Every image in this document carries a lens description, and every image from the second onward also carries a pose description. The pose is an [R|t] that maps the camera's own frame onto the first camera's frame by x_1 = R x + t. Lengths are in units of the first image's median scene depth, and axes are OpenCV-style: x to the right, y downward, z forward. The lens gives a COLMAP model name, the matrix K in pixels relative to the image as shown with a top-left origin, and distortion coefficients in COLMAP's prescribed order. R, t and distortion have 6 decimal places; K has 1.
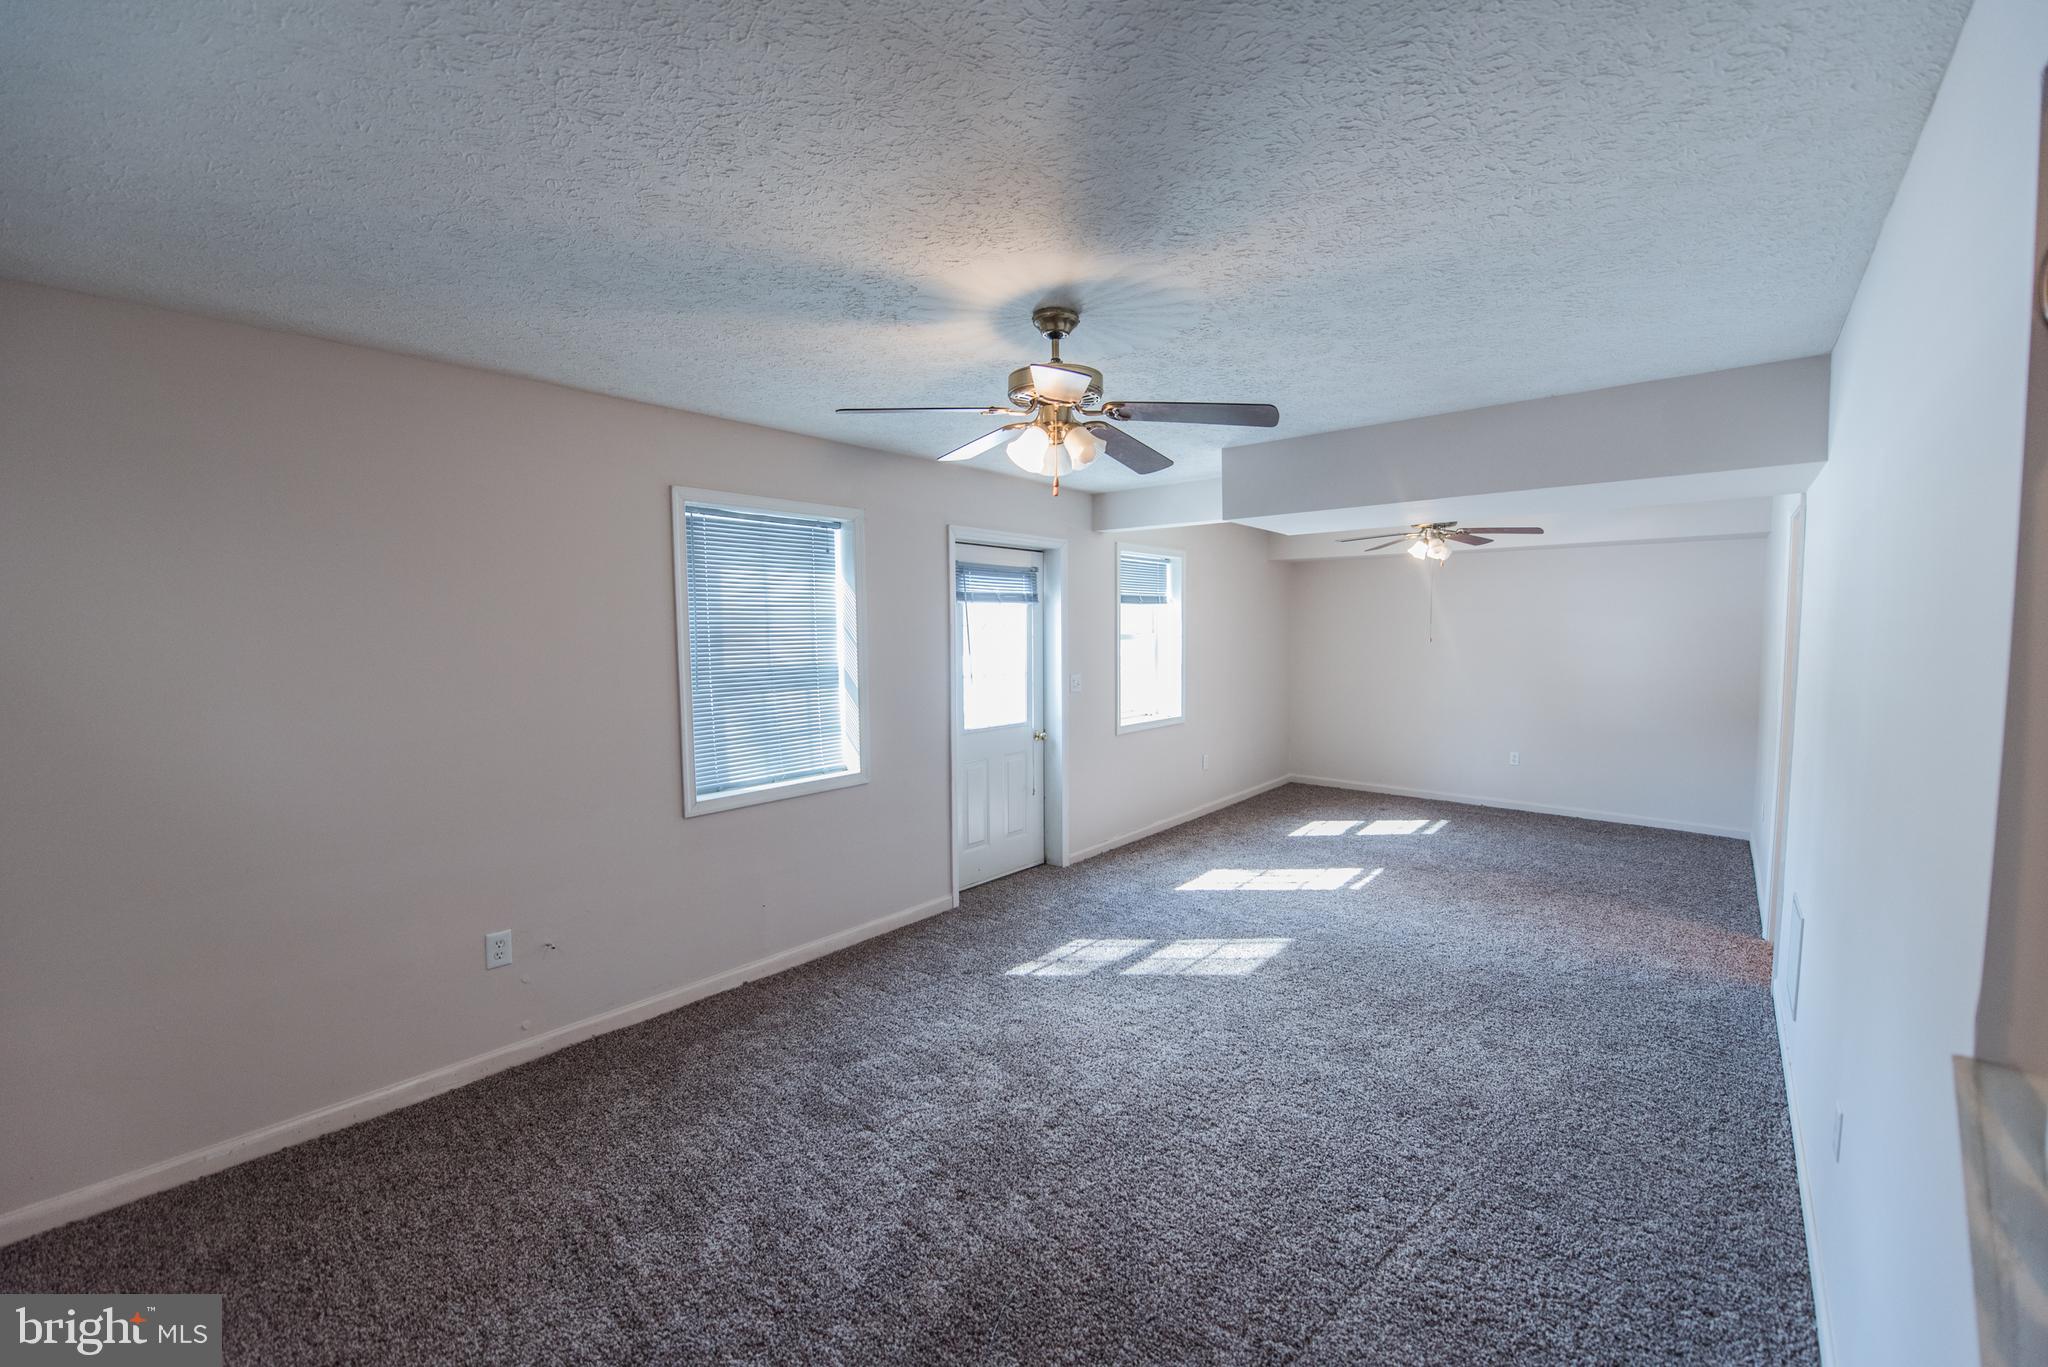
lens RADIAL K [[816.6, 0, 1019.3], [0, 816.6, 685.9], [0, 0, 1]] dist [-0.018937, -0.000307]
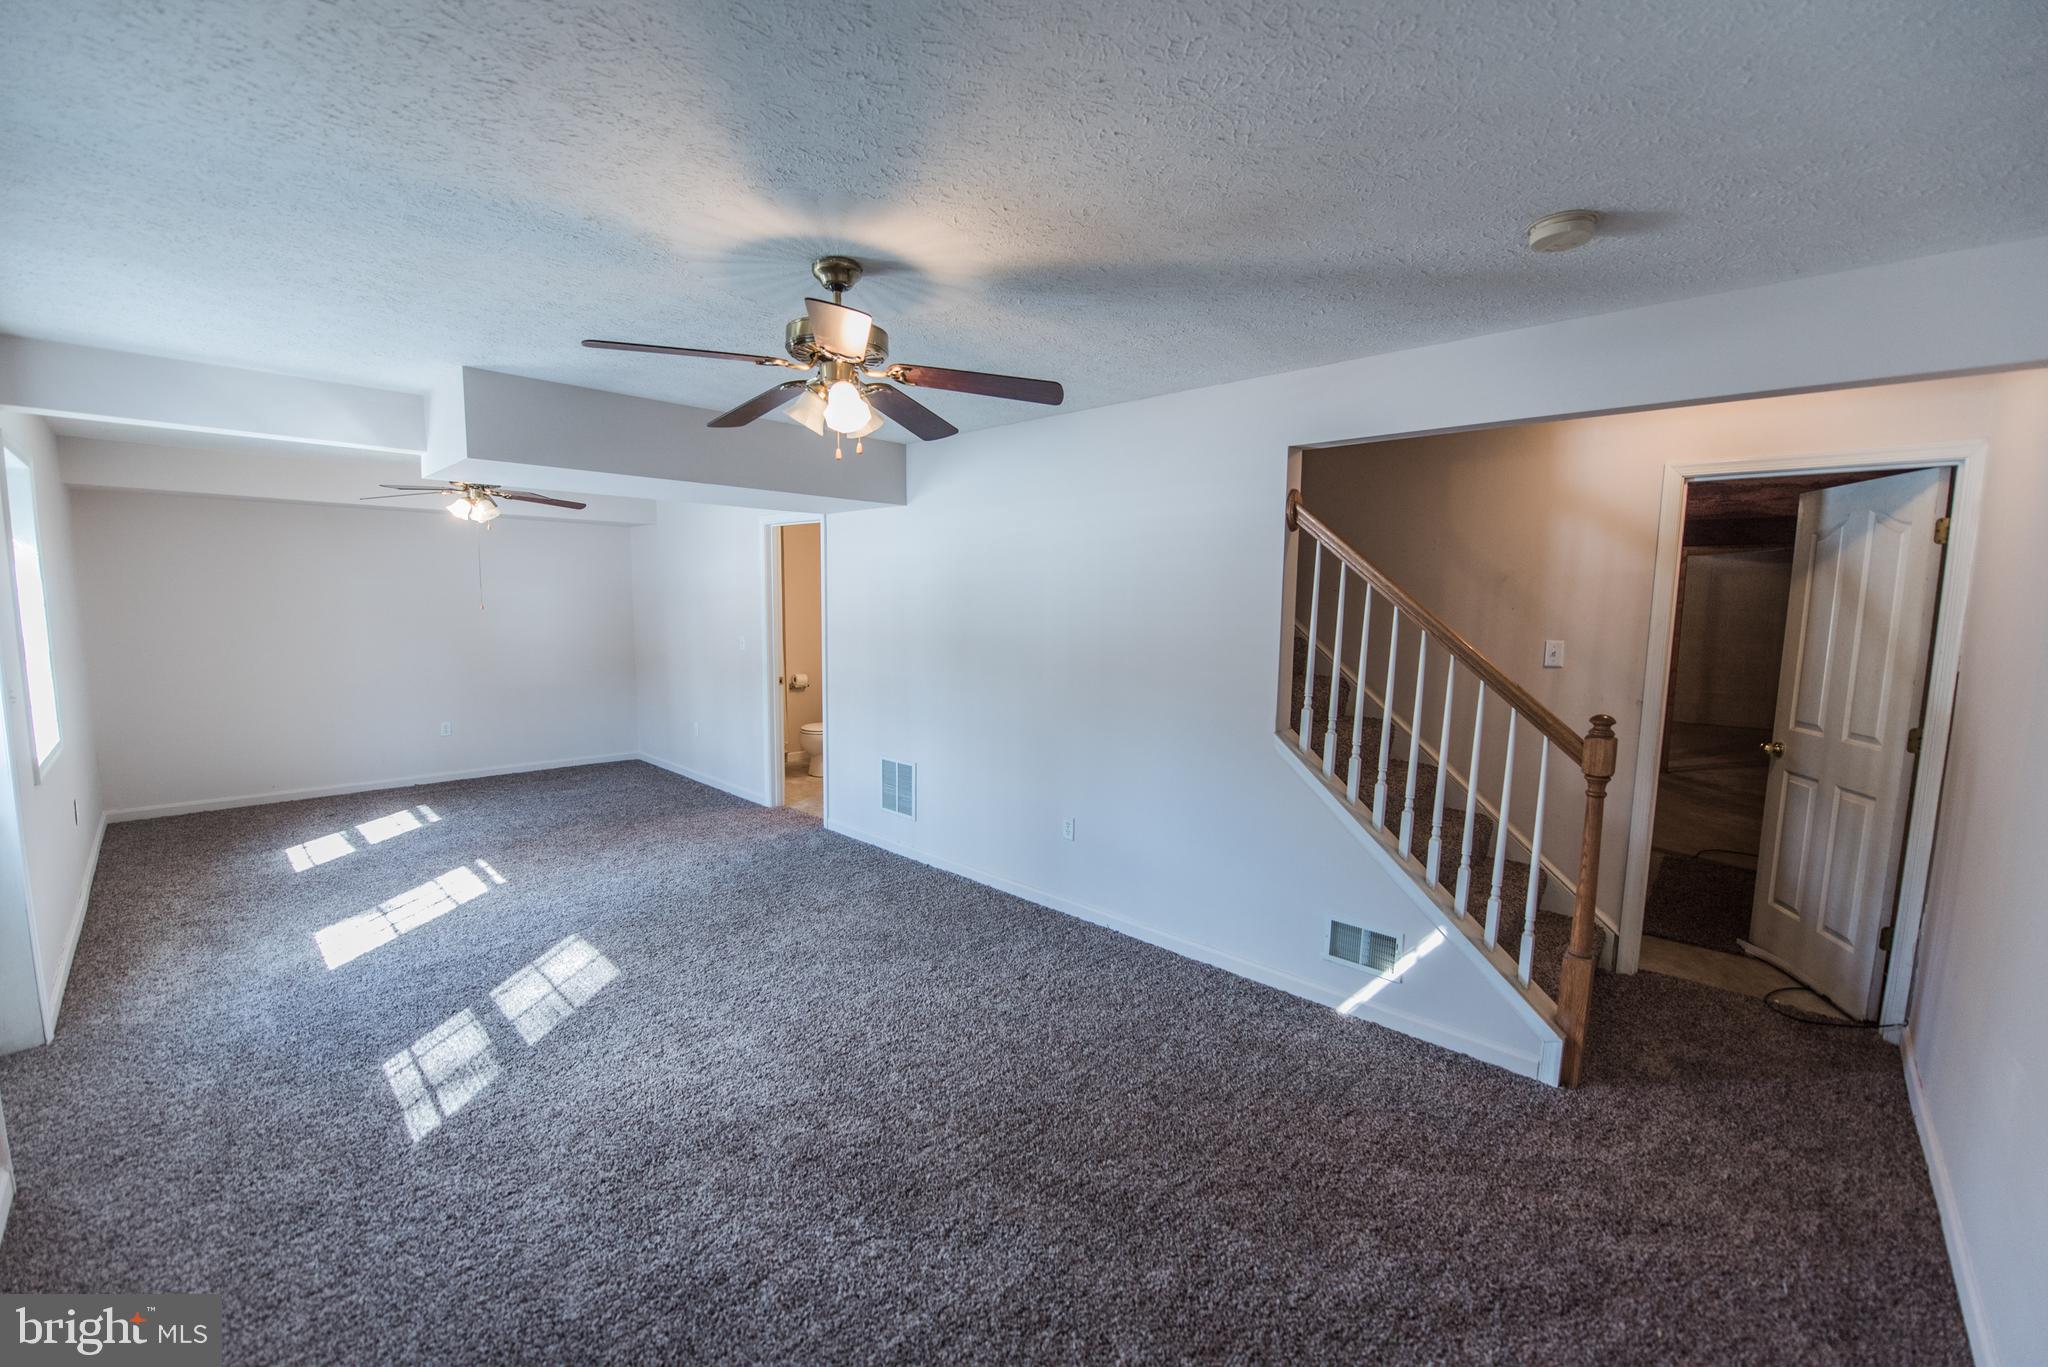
lens RADIAL K [[816.6, 0, 1019.3], [0, 816.6, 685.9], [0, 0, 1]] dist [-0.018937, -0.000307]
pose [[0.046984, -0.101174, 0.993759, -0.474200], [0.057835, 0.993464, 0.098410, -0.026556], [-0.997220, 0.052850, 0.052528, 0.393709]]
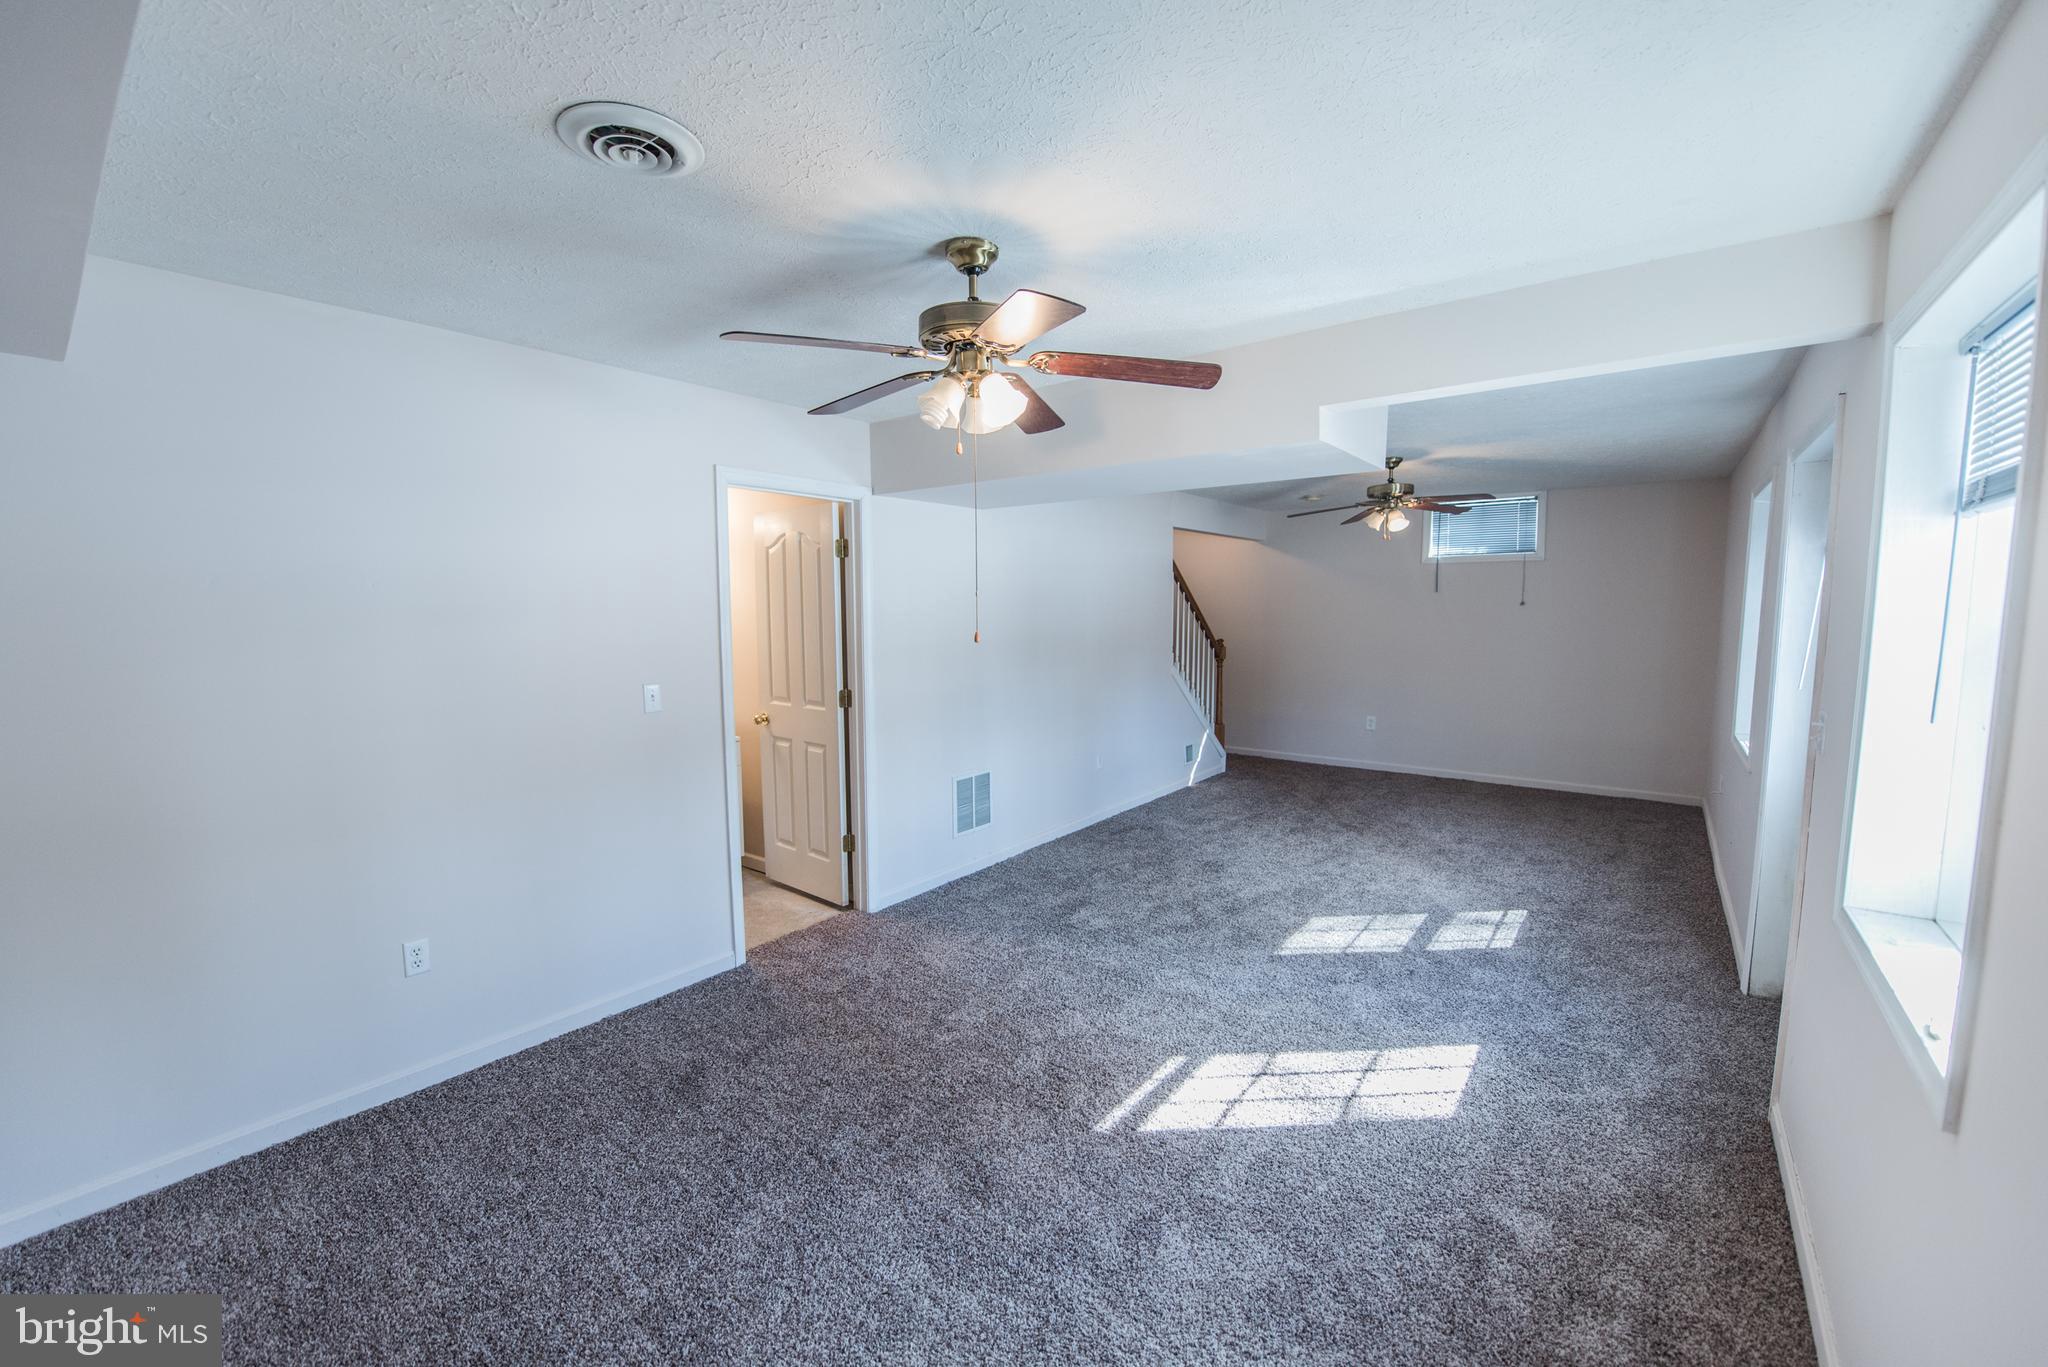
lens RADIAL K [[816.6, 0, 1019.3], [0, 816.6, 685.9], [0, 0, 1]] dist [-0.018937, -0.000307]
pose [[-0.998455, 0.017299, -0.052810, 0.593556], [0.008278, 0.986009, 0.166484, -0.113173], [0.054951, 0.165789, -0.984629, 1.635047]]
